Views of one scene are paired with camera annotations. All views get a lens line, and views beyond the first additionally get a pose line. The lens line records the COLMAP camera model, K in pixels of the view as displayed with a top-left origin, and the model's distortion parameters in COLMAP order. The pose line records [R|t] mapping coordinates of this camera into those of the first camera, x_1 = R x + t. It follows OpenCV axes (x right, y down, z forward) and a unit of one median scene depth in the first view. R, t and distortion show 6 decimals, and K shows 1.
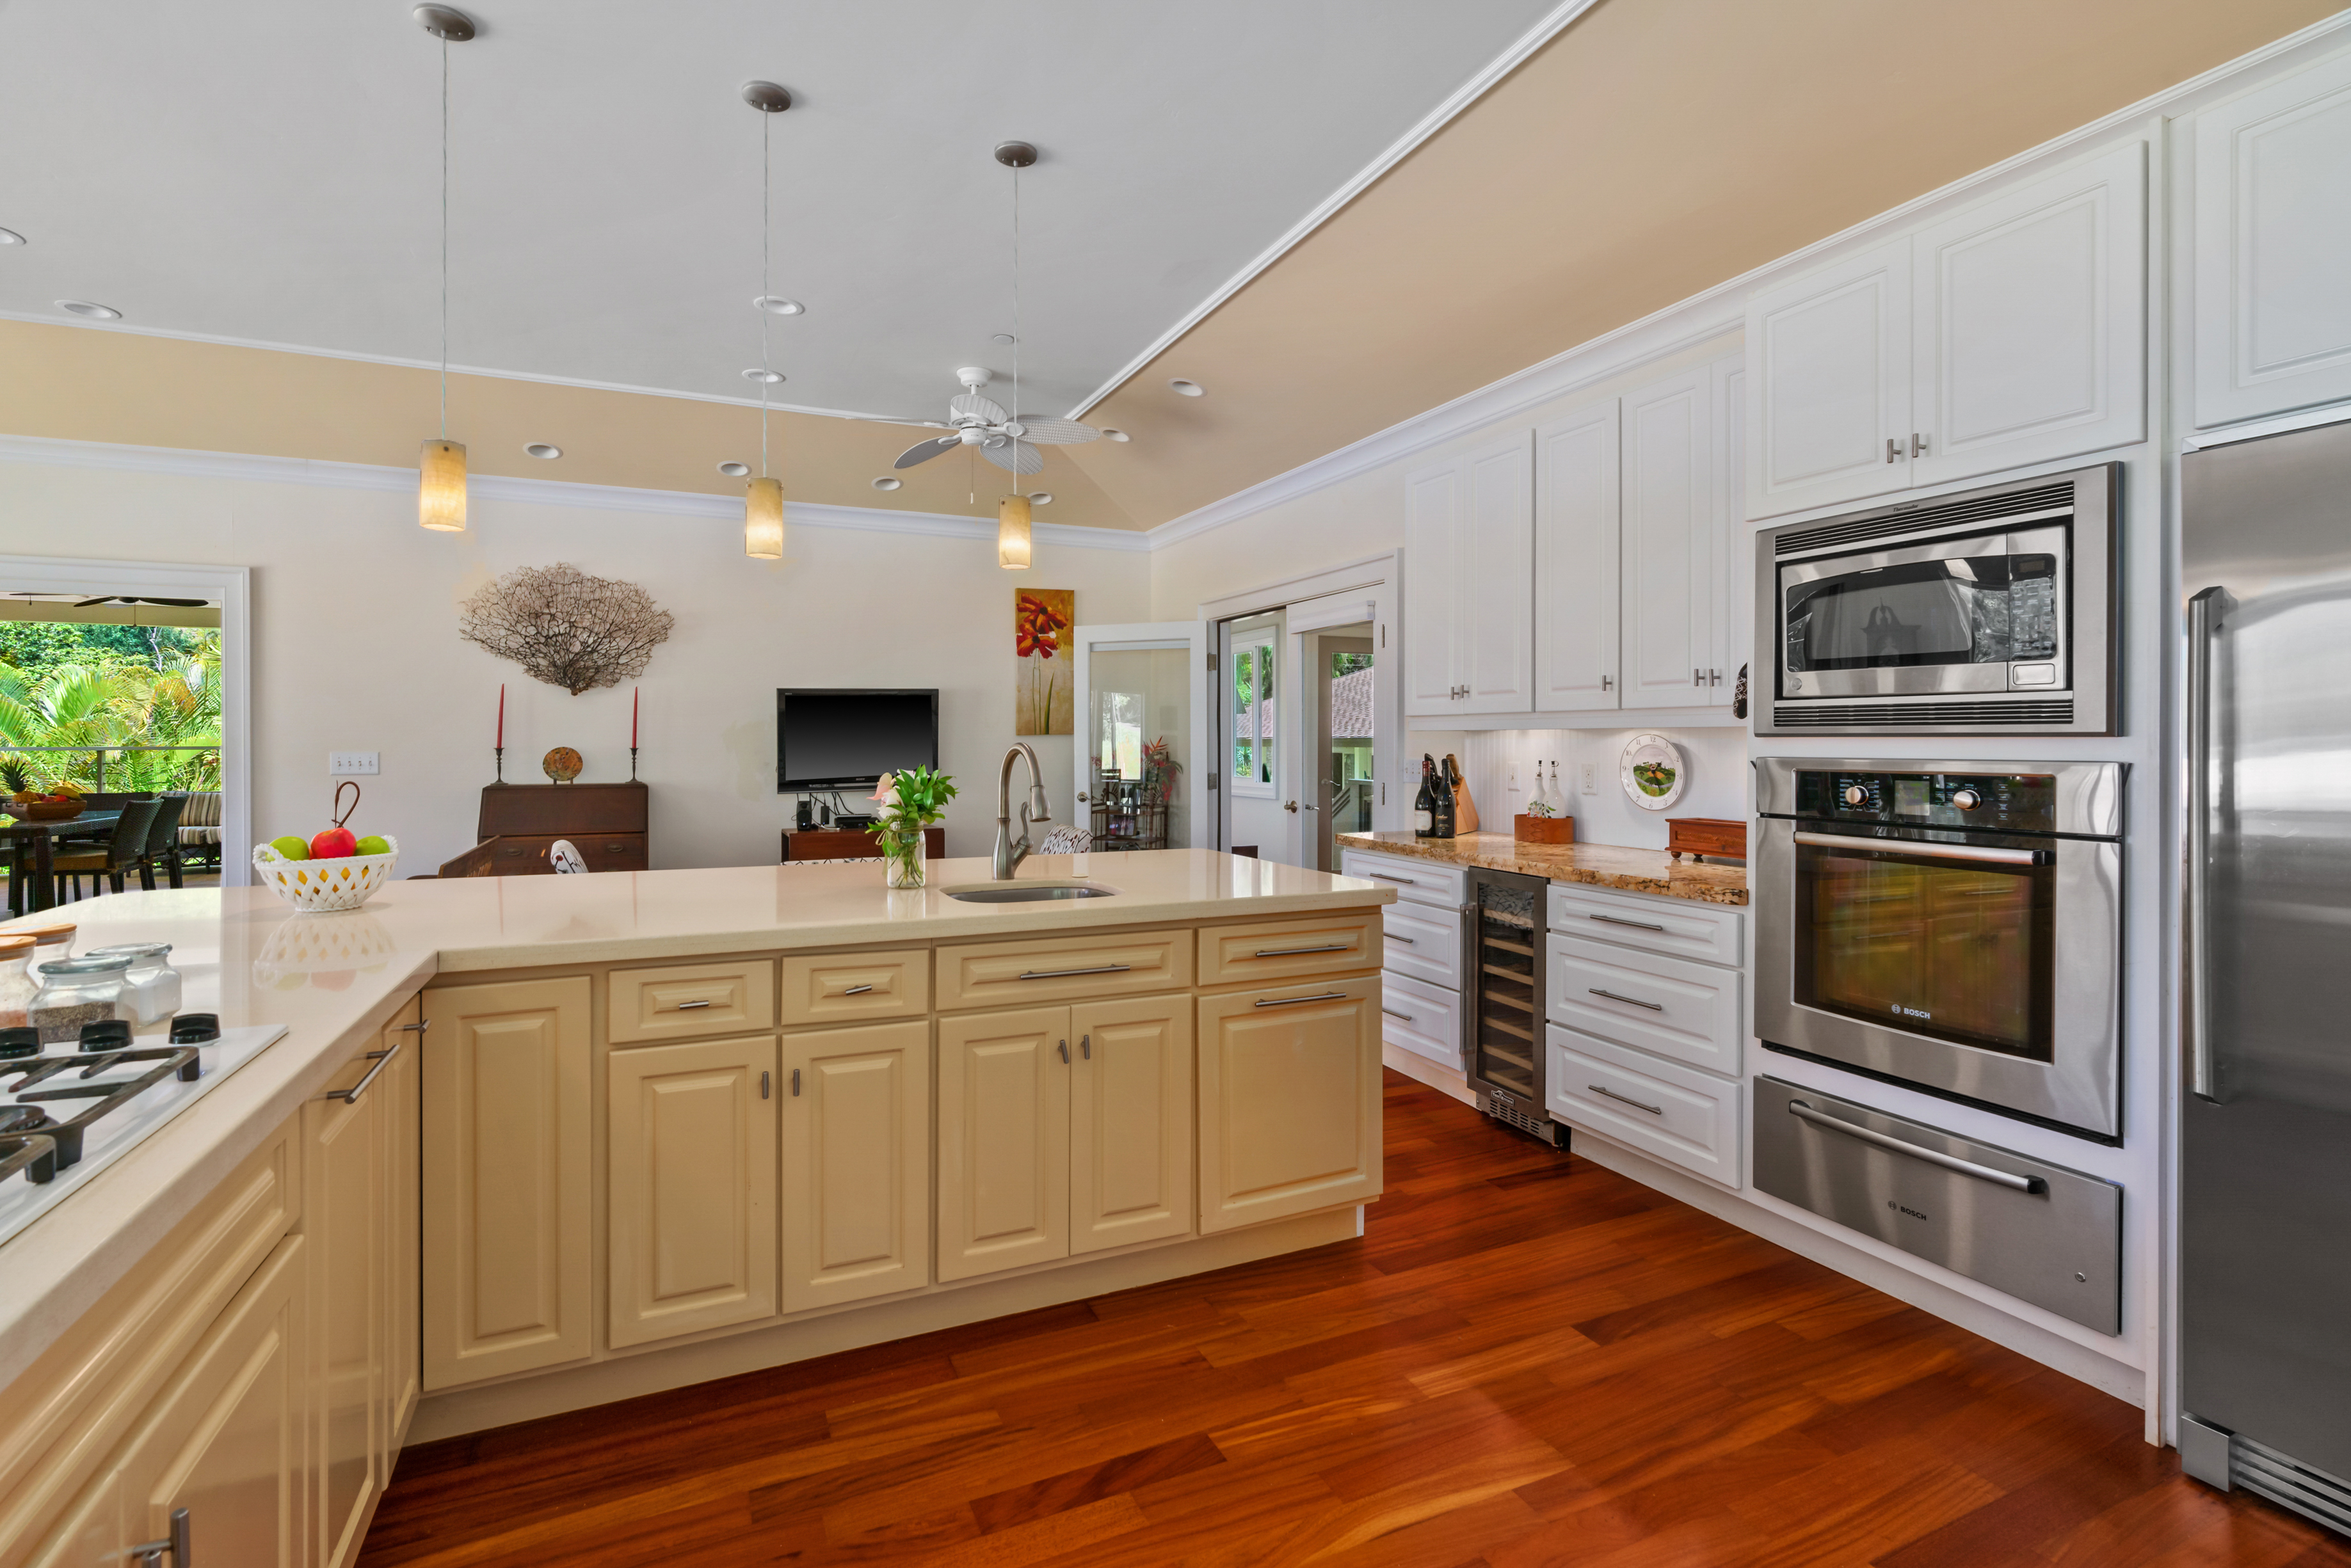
lens RADIAL K [[1080.5, 0, 1163.9], [0, 1080.5, 743.6], [0, 0, 1]] dist [-0.004993, 0.000192]
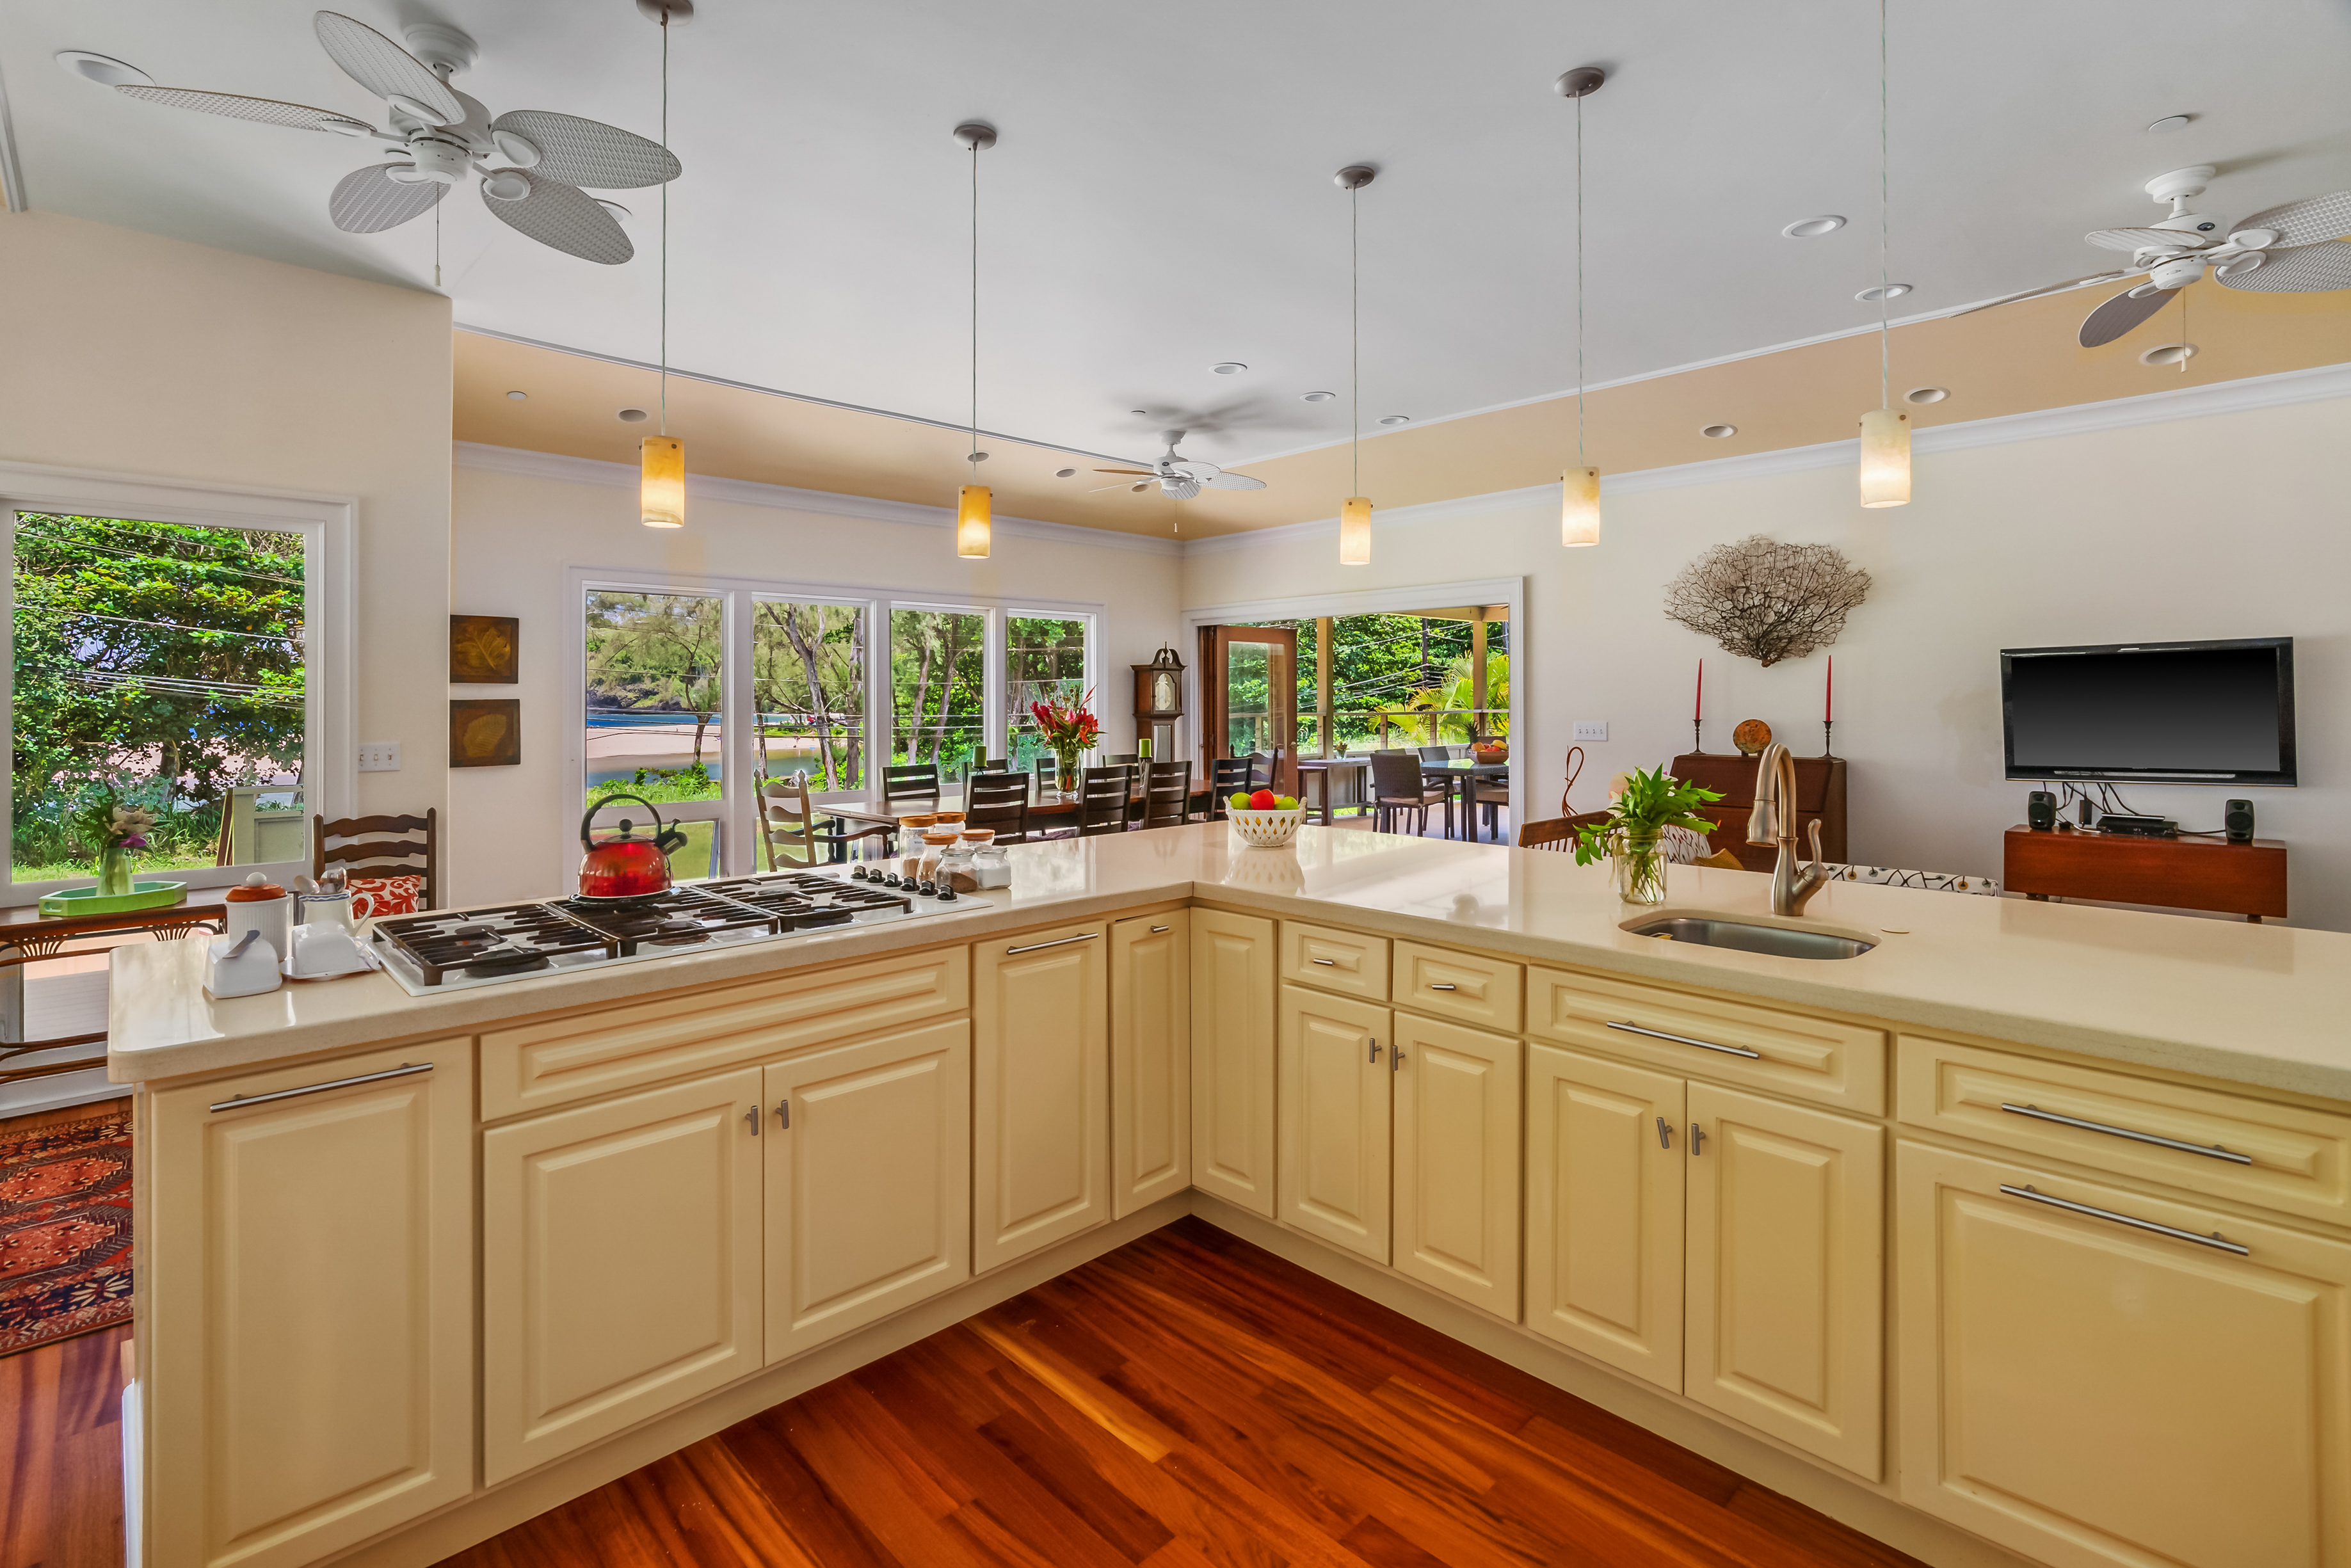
lens RADIAL K [[1095.5, 0, 1172.7], [0, 1095.5, 699.5], [0, 0, 1]] dist [0.003011, 0.001221]
pose [[0.342775, -0.002323, -0.939415, 0.213417], [0.002431, 0.999996, -0.001586, -0.014761], [0.939414, -0.001740, 0.342779, 0.145099]]
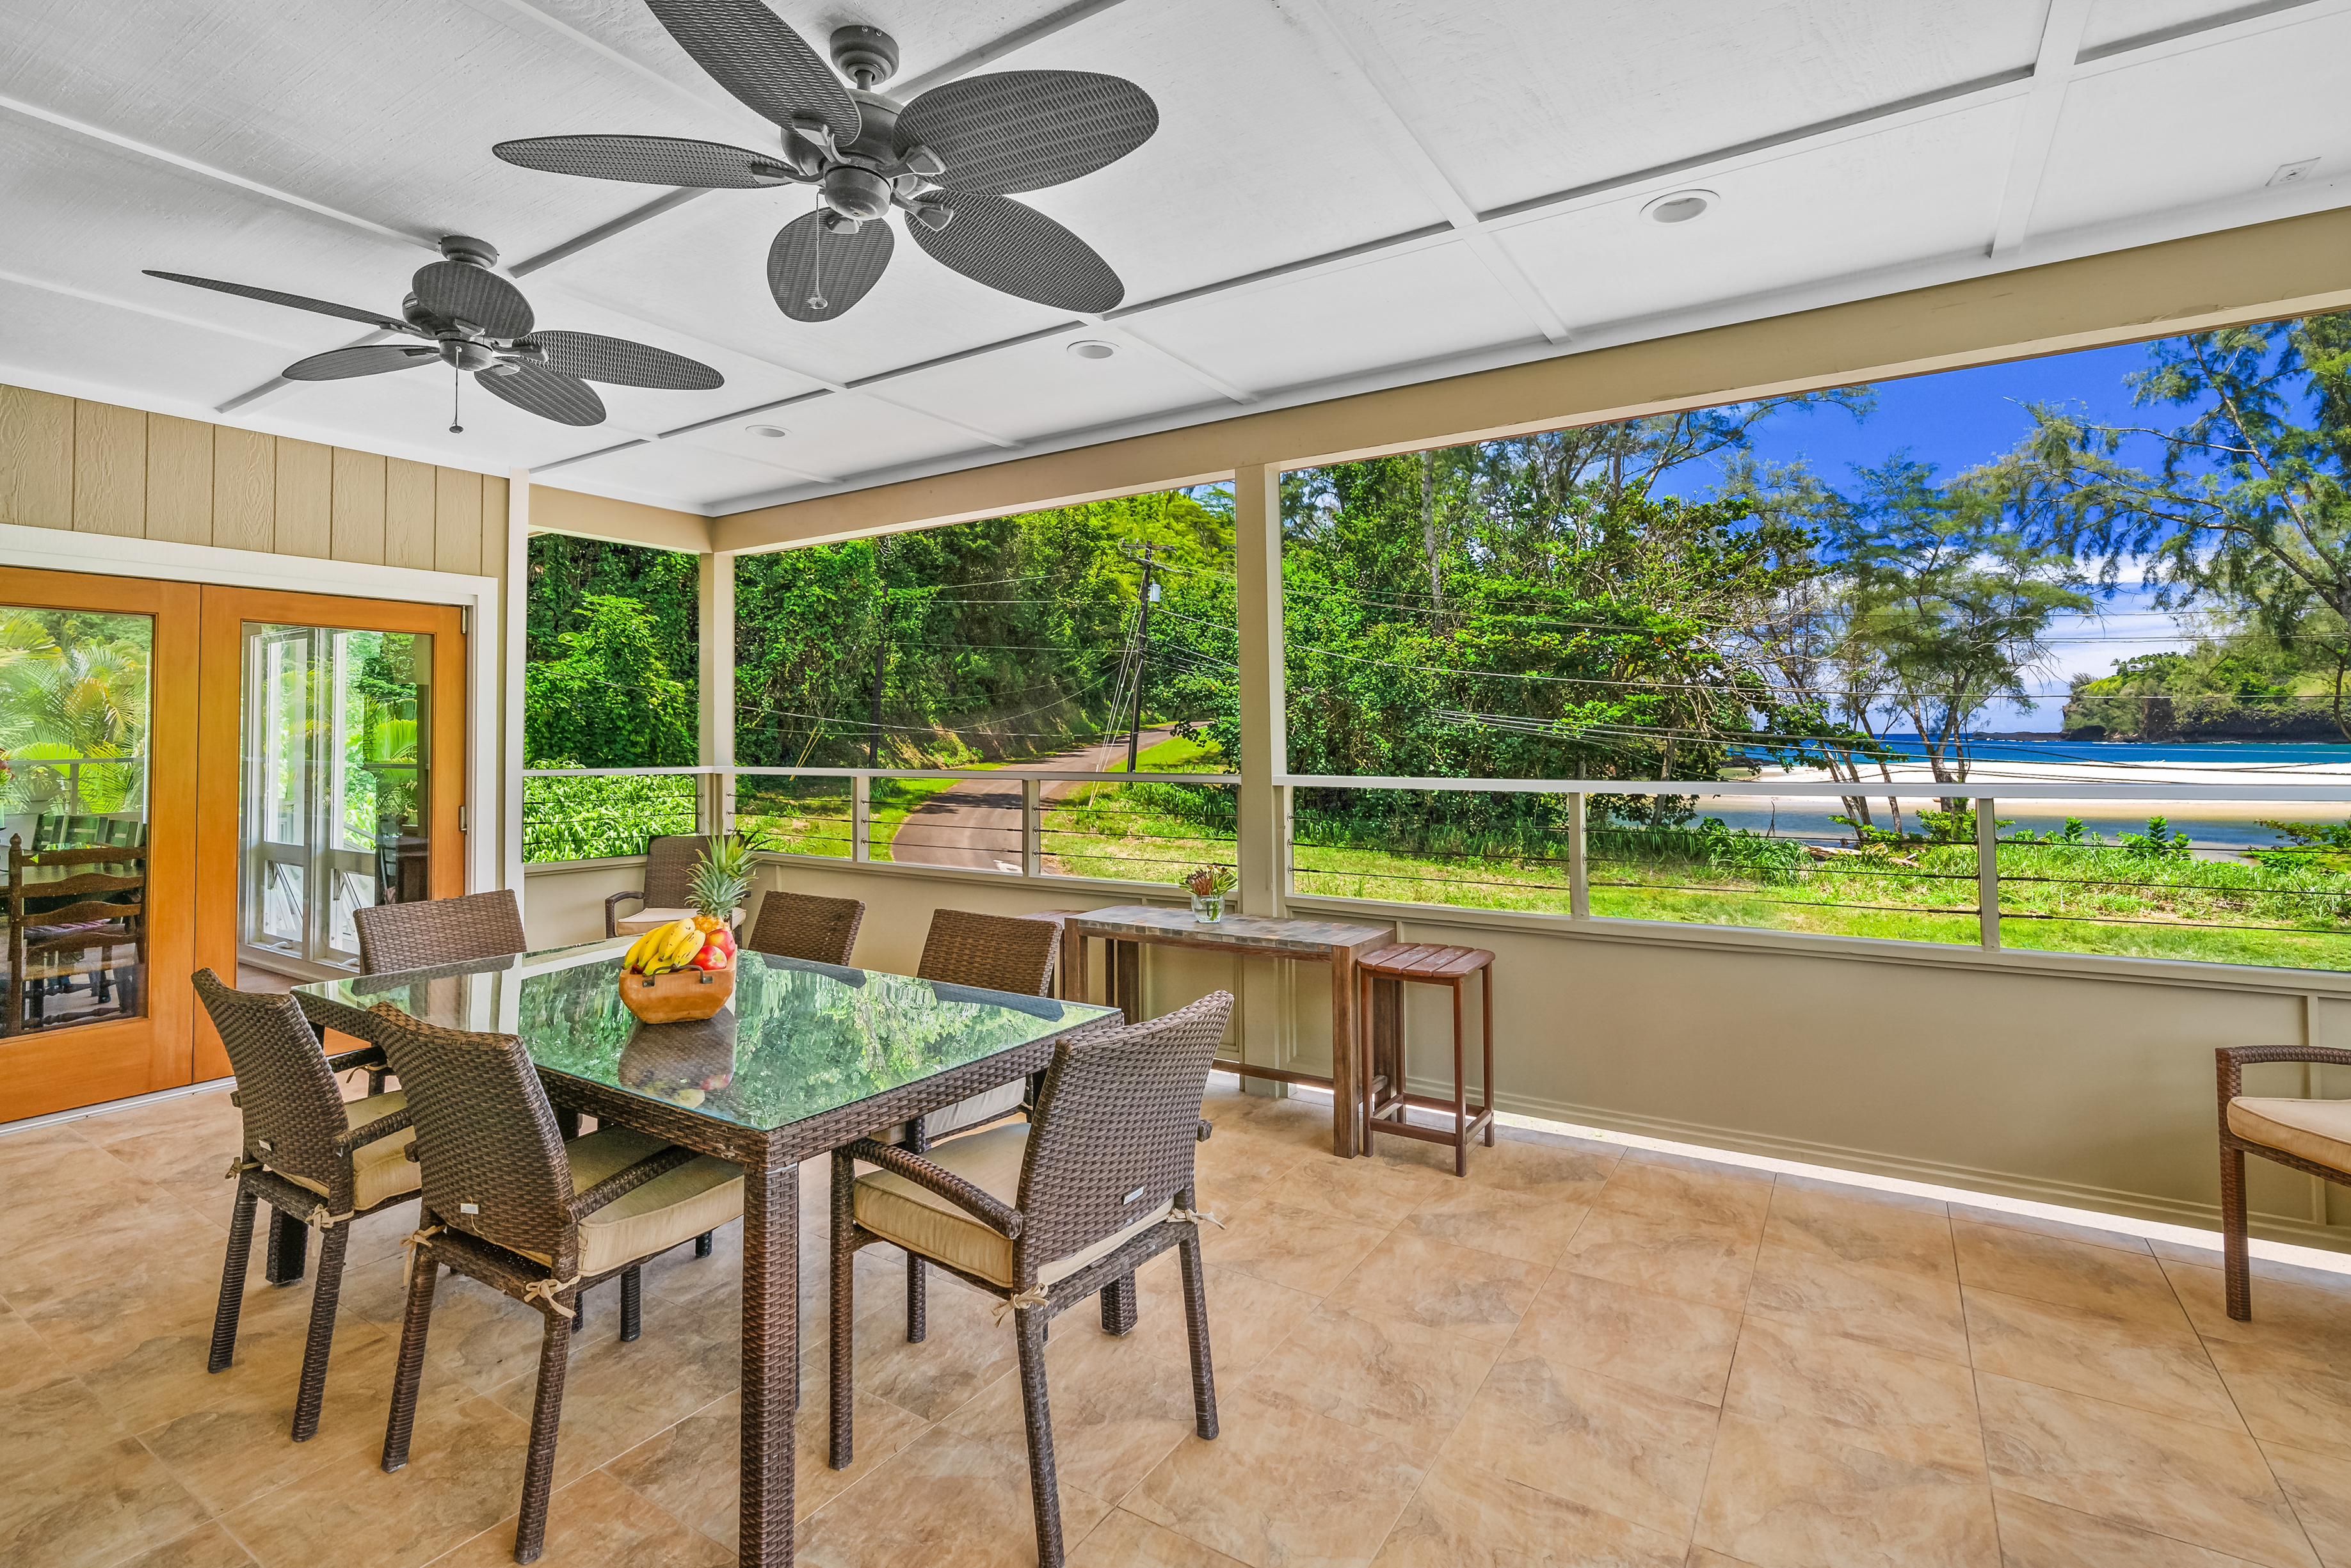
lens RADIAL K [[1113.3, 0, 1158.0], [0, 1113.3, 695.5], [0, 0, 1]] dist [-0.001005, 0.000347]
pose [[-0.845098, -0.014444, -0.534417, -1.086029], [0.007590, 0.999210, -0.039008, -0.009085], [0.534558, -0.037022, -0.844321, 1.648028]]
